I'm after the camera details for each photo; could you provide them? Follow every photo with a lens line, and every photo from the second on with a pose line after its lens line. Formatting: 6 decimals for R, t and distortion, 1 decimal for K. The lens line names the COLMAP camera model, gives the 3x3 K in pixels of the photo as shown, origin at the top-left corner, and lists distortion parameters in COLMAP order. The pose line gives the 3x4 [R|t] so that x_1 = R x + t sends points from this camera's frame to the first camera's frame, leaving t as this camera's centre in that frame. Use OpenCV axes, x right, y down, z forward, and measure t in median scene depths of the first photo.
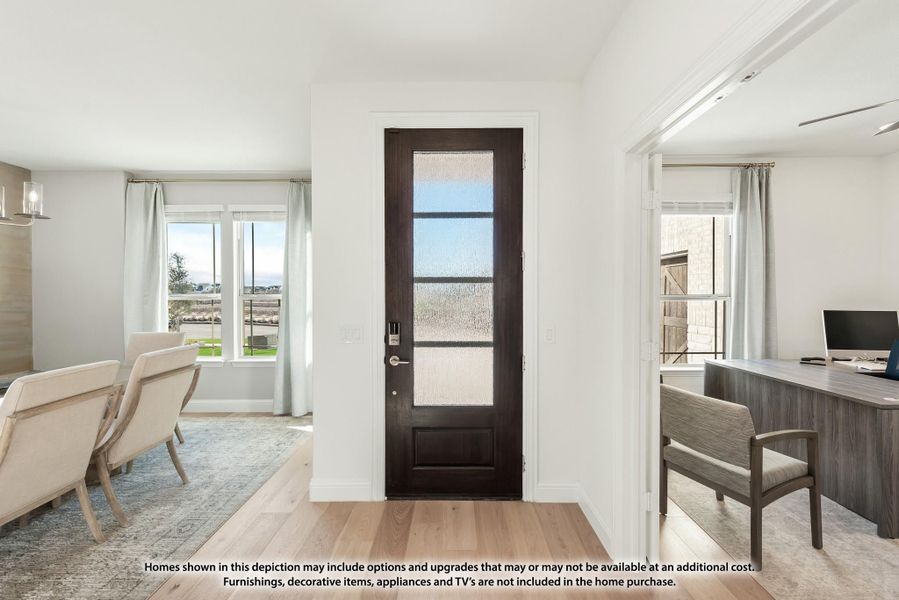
lens RADIAL K [[382.6, 0, 450.7], [0, 382.6, 298.6], [0, 0, 1]] dist [0.019127, -0.000294]
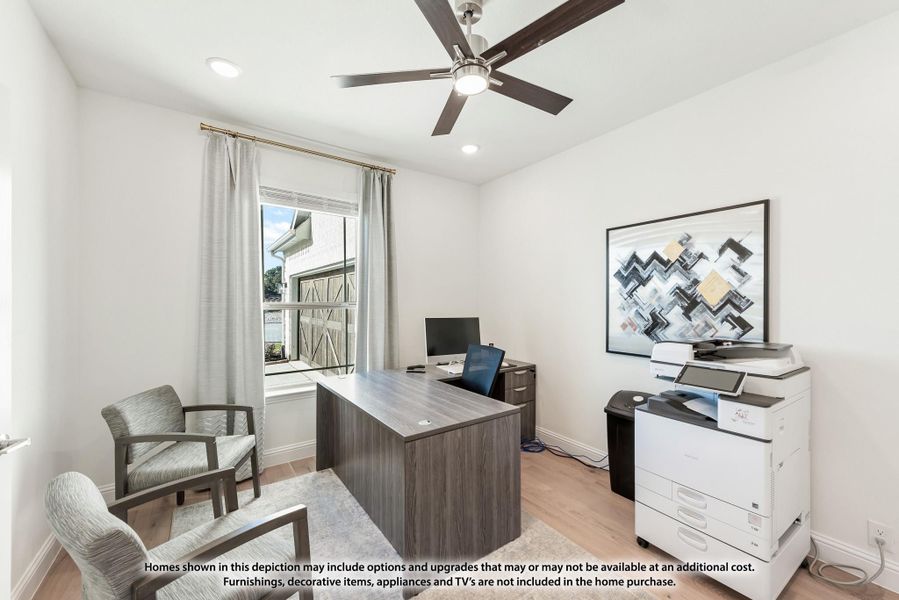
lens RADIAL K [[352.2, 0, 441.9], [0, 352.2, 300.3], [0, 0, 1]] dist [0.006925, -0.000512]
pose [[0.821368, 0.007077, 0.570355, 0.419624], [-0.001207, 0.999942, -0.010669, -0.006711], [-0.570398, 0.008074, 0.821329, 0.192629]]
